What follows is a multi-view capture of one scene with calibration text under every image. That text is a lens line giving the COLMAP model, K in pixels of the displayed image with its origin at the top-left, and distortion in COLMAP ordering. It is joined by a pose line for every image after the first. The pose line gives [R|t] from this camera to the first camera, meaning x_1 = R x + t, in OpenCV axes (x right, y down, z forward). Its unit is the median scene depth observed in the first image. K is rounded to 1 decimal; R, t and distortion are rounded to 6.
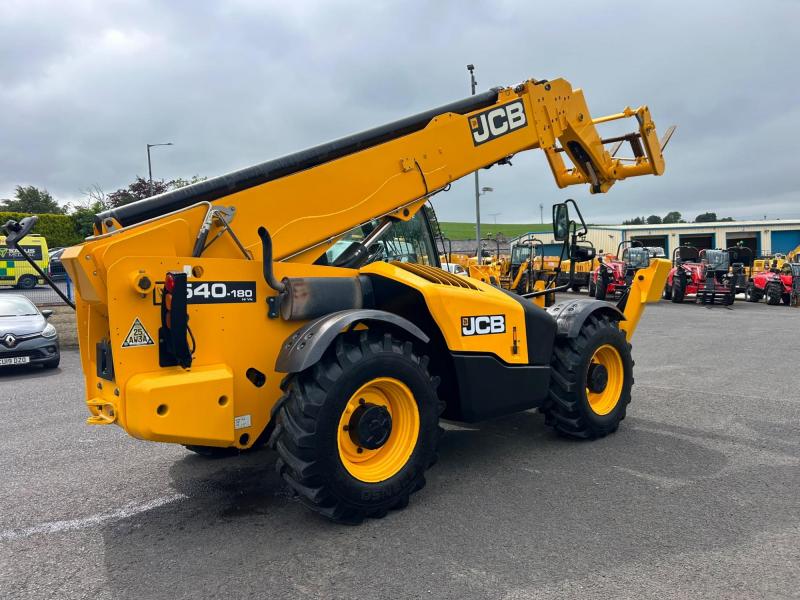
lens RADIAL K [[601.7, 0, 396.5], [0, 601.7, 305.8], [0, 0, 1]] dist [0.064626, -0.066983]
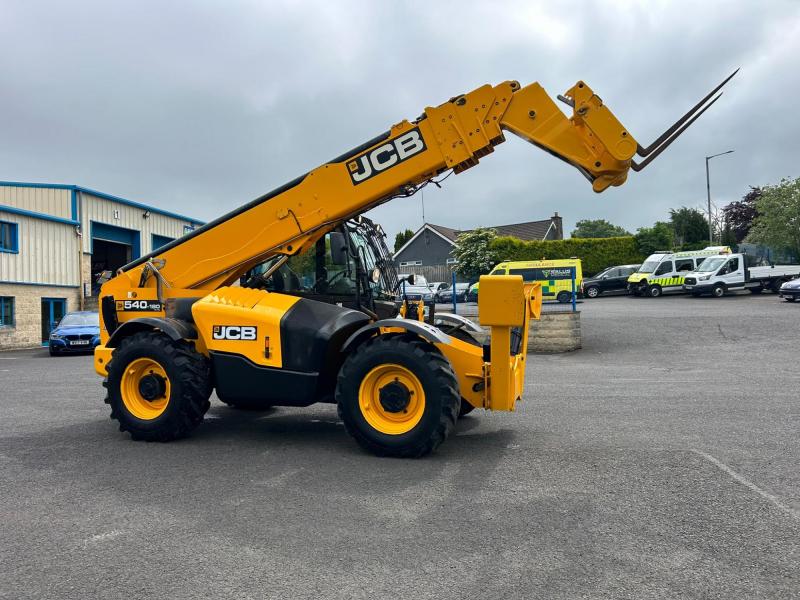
lens RADIAL K [[601.0, 0, 396.6], [0, 601.0, 302.4], [0, 0, 1]] dist [0.067433, -0.074327]
pose [[0.511694, 0.009717, -0.859113, 1.281367], [-0.034435, 0.999365, -0.009206, -0.031406], [0.858477, 0.034294, 0.511704, 0.522528]]
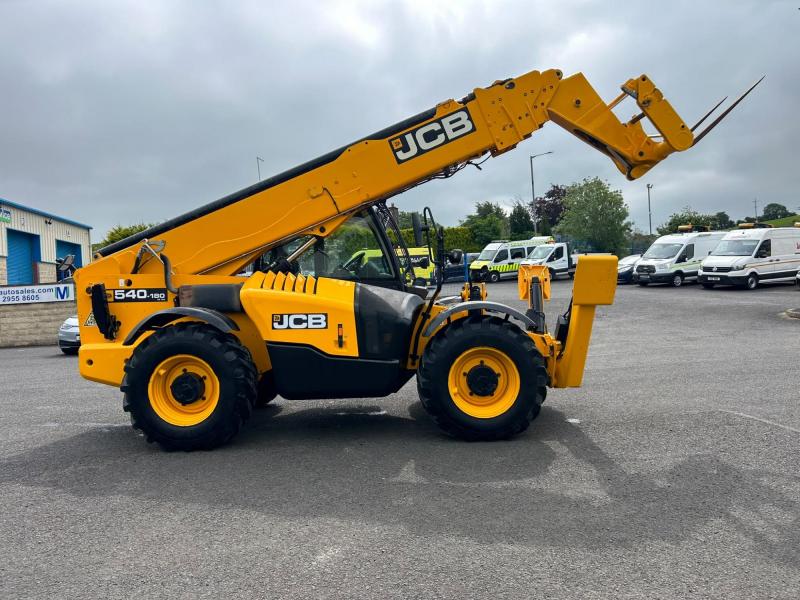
lens RADIAL K [[600.2, 0, 395.9], [0, 600.2, 297.8], [0, 0, 1]] dist [0.074731, -0.093374]
pose [[0.749400, 0.004069, -0.662105, 0.943637], [-0.010498, 0.999928, -0.005737, -0.009765], [0.662034, 0.011250, 0.749389, 0.176463]]
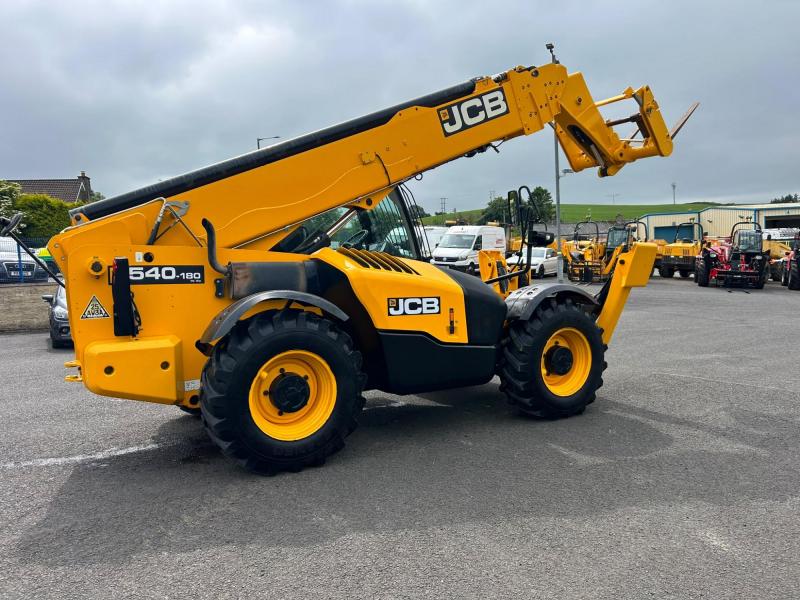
lens RADIAL K [[601.7, 0, 396.5], [0, 601.7, 305.8], [0, 0, 1]] dist [0.064626, -0.066983]
pose [[0.981456, 0.012077, -0.191307, 0.272788], [-0.007423, 0.999659, 0.025024, 0.004019], [0.191544, -0.023140, 0.981211, -0.057324]]
